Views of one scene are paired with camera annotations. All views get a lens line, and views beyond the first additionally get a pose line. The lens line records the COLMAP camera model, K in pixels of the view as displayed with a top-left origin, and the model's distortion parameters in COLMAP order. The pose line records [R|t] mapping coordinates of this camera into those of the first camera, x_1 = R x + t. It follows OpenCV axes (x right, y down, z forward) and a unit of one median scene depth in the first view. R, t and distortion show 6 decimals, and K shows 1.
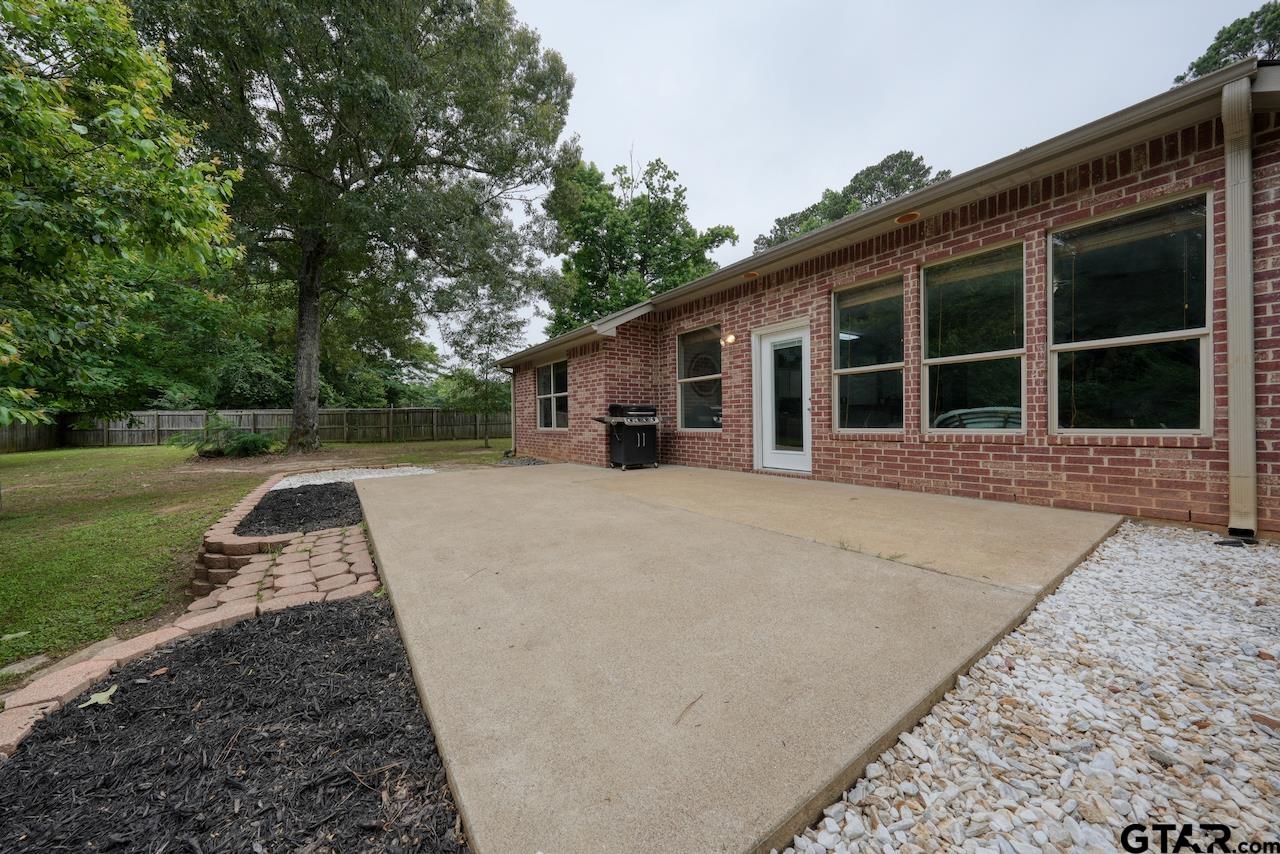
lens RADIAL K [[439.7, 0, 641.8], [0, 439.7, 421.2], [0, 0, 1]] dist [-0.006075, 0.001742]
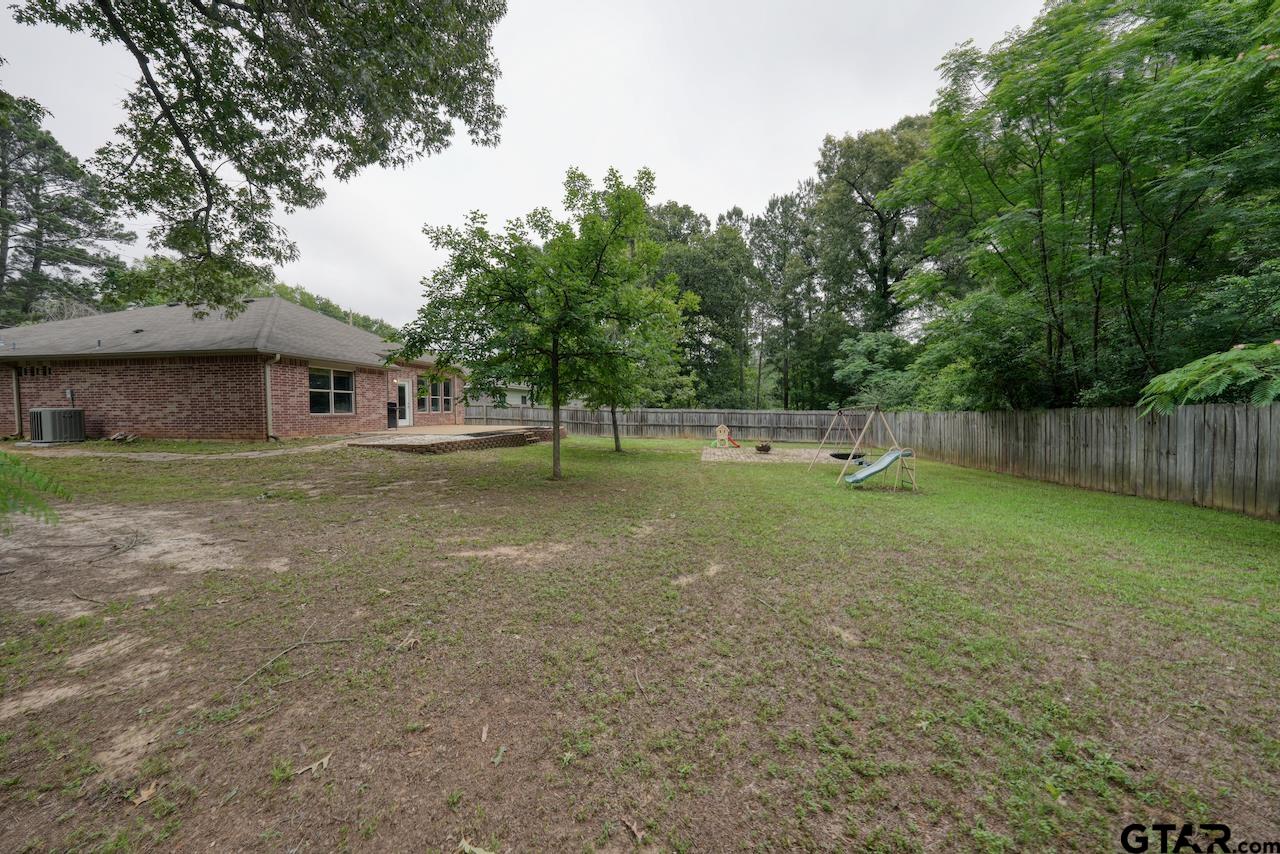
lens RADIAL K [[439.7, 0, 644.8], [0, 439.7, 425.3], [0, 0, 1]] dist [-0.006075, 0.001742]
pose [[-0.728598, -0.011388, 0.684847, -2.380928], [0.011063, 0.999536, 0.028390, 0.031176], [-0.684852, 0.028261, -0.728134, 1.637979]]
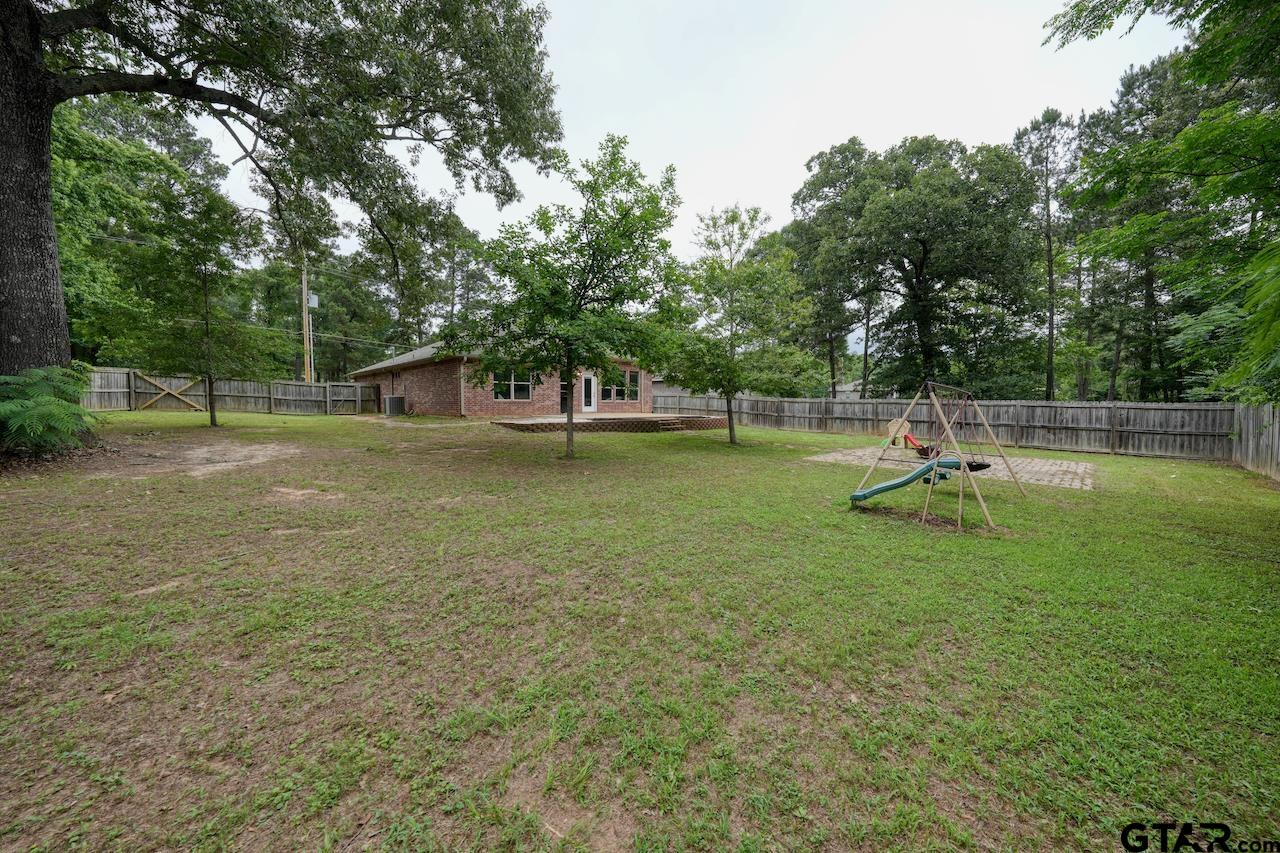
lens RADIAL K [[439.7, 0, 639.6], [0, 439.7, 423.9], [0, 0, 1]] dist [-0.006075, 0.001742]
pose [[-0.162218, -0.036014, 0.986098, -2.674354], [-0.002949, 0.999347, 0.036013, 0.061845], [-0.986751, 0.002934, -0.162218, 0.921711]]
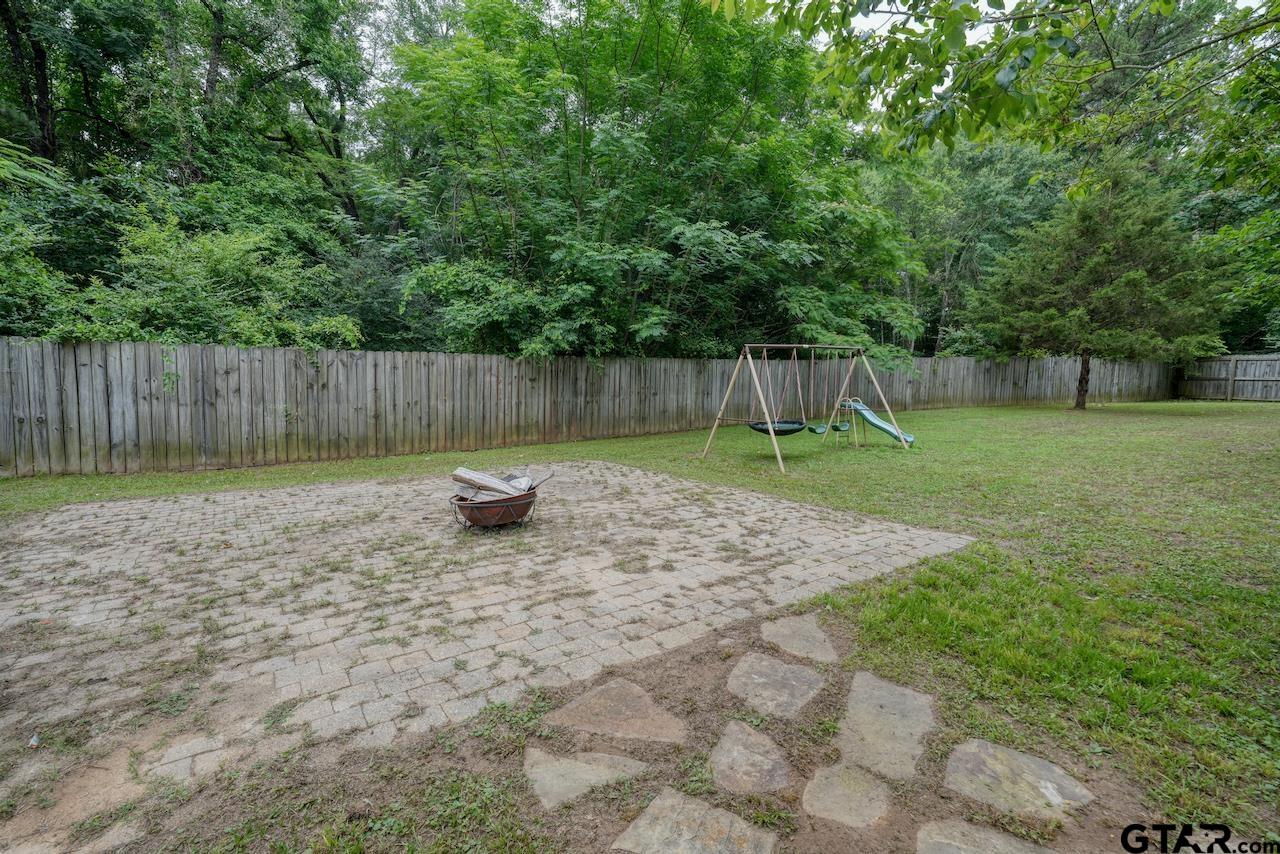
lens RADIAL K [[548.0, 0, 640.5], [0, 548.0, 414.4], [0, 0, 1]] dist [0.001096, -0.000489]
pose [[0.035965, 0.068919, -0.996974, -0.790384], [-0.015632, 0.997536, 0.068394, 0.086455], [0.999231, 0.013125, 0.036954, -0.213428]]
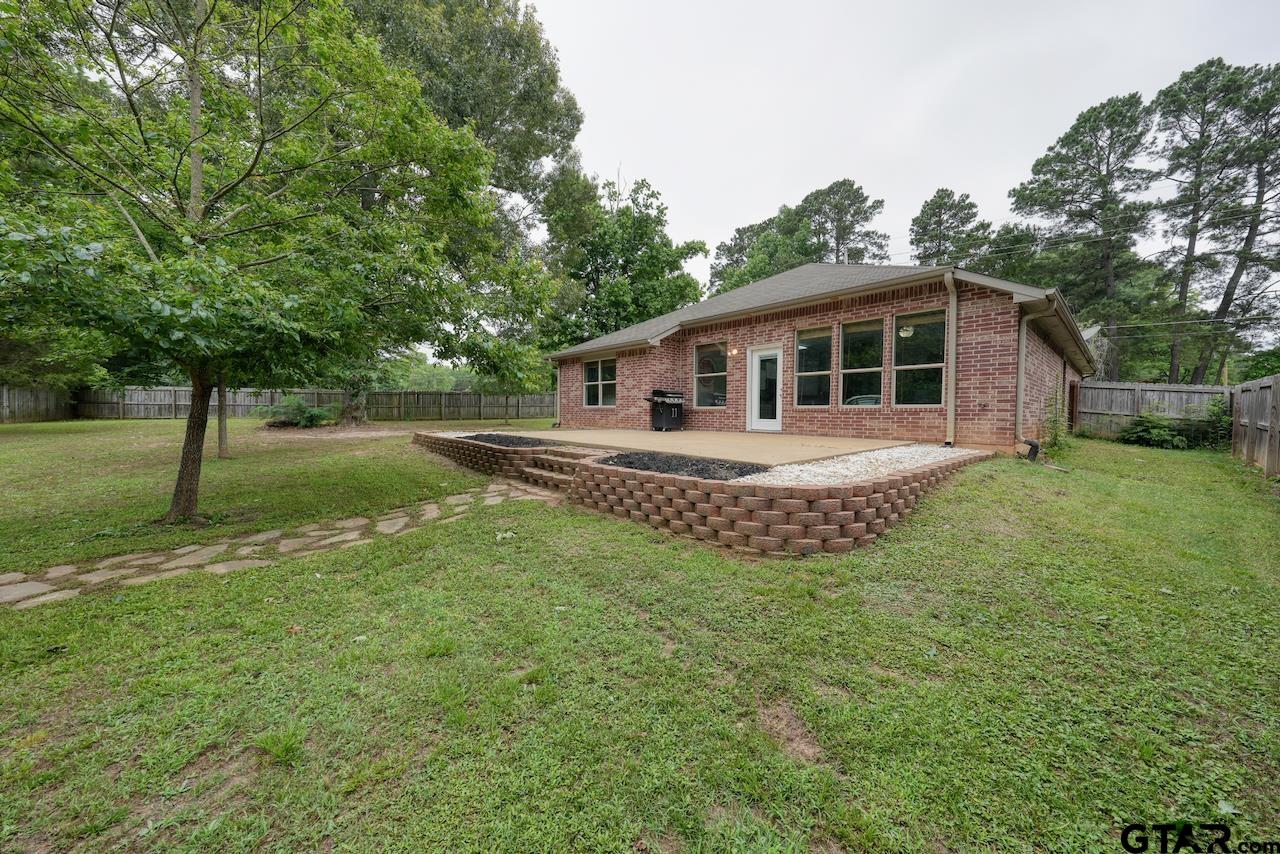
lens RADIAL K [[439.7, 0, 644.5], [0, 439.7, 420.8], [0, 0, 1]] dist [-0.006075, 0.001742]
pose [[0.993179, 0.019970, 0.114873, -0.266187], [-0.022224, 0.999584, 0.018375, 0.041216], [-0.114458, -0.020802, 0.993210, -0.507182]]
